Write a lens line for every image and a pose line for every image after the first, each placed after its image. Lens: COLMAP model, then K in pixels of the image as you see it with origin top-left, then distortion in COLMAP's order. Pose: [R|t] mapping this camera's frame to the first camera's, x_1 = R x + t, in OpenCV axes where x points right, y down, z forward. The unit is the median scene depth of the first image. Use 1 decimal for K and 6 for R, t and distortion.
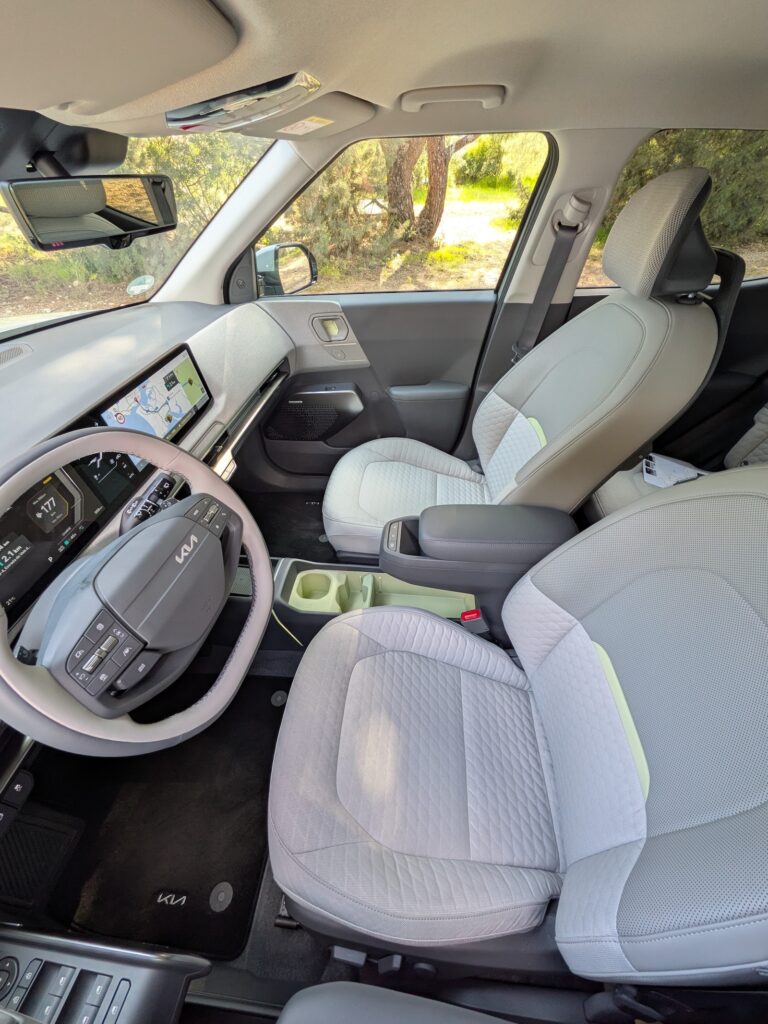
lens RADIAL K [[407.5, 0, 384.3], [0, 407.5, 515.7], [0, 0, 1]] dist [0.000368, -0.001514]
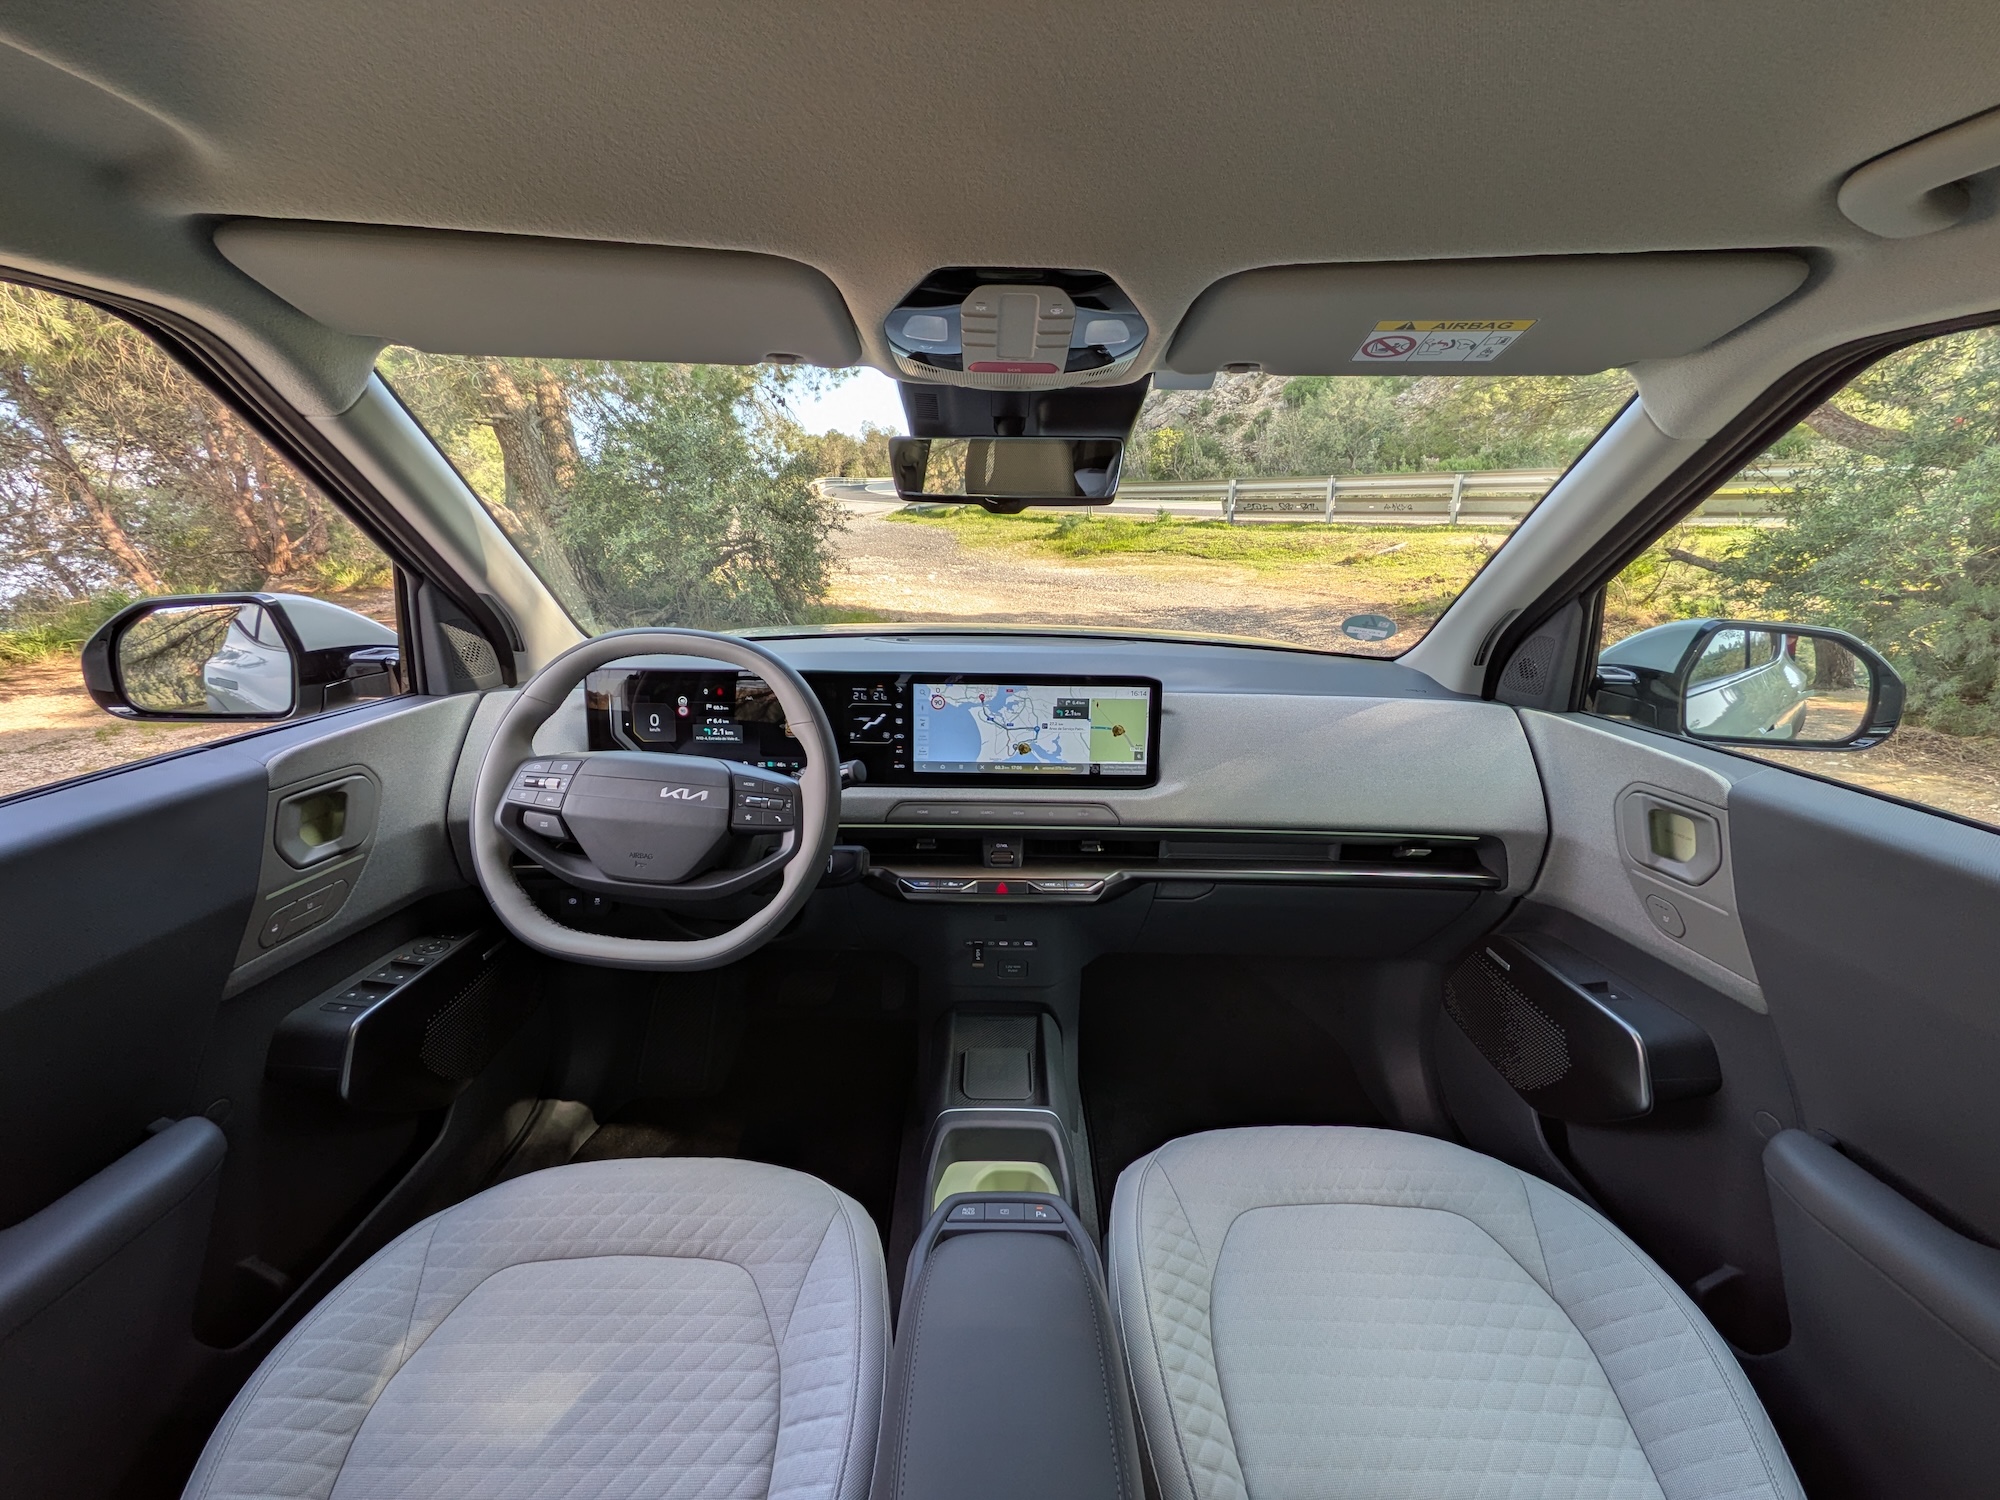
lens RADIAL K [[795.9, 0, 1004.4], [0, 795.9, 742.6], [0, 0, 1]] dist [0.000368, -0.001514]
pose [[0.084303, 0.292202, -0.952634, 0.662845], [-0.667826, 0.726111, 0.163621, -0.431418], [0.739528, 0.622400, 0.256353, 0.649721]]
